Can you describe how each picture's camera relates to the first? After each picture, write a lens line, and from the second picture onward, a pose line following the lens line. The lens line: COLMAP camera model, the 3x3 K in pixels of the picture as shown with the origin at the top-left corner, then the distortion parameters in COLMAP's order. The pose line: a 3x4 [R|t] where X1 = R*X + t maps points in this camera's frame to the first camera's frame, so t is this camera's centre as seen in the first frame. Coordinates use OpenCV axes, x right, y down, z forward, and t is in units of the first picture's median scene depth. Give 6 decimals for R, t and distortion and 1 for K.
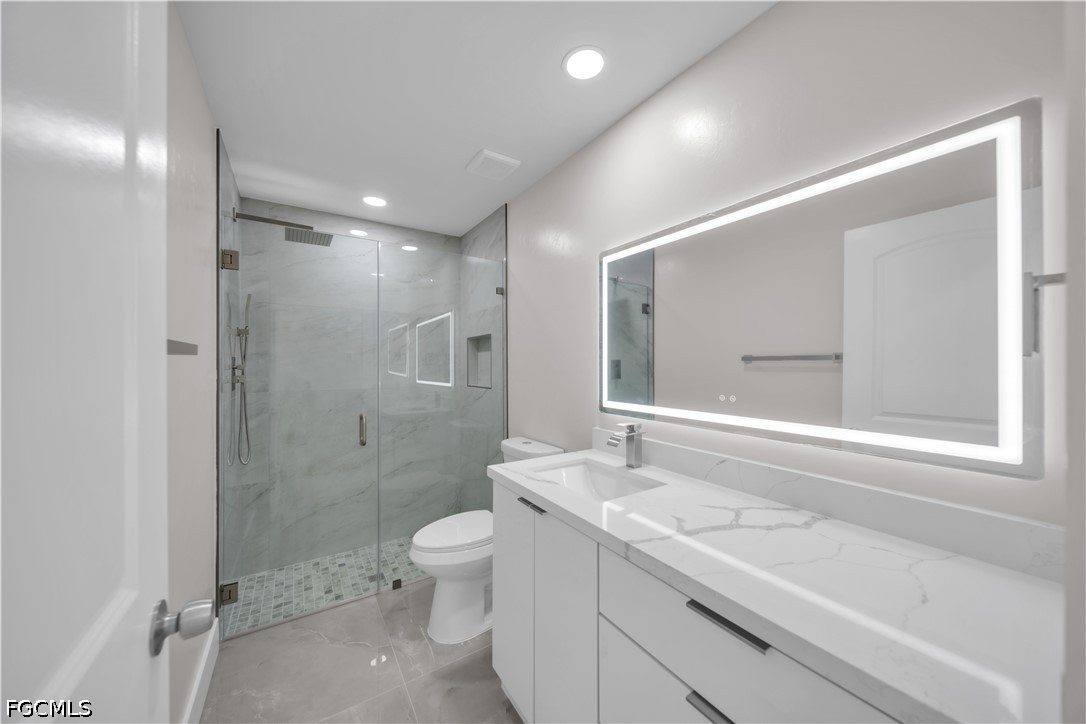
lens RADIAL K [[377.2, 0, 539.0], [0, 377.2, 366.5], [0, 0, 1]] dist [0.001980, -0.000878]
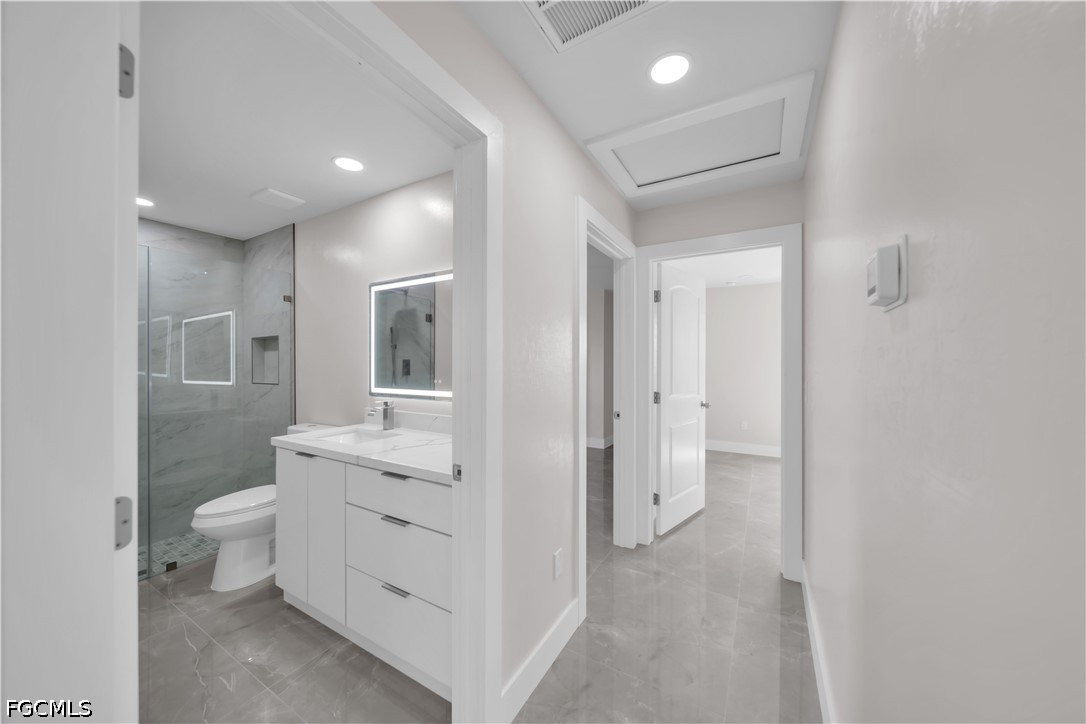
lens RADIAL K [[377.2, 0, 541.0], [0, 377.2, 362.5], [0, 0, 1]] dist [0.001980, -0.000878]
pose [[0.892158, -0.000761, 0.451722, 0.065206], [0.004485, 0.999964, -0.007173, 0.005209], [-0.451700, 0.008425, 0.892130, -0.366878]]
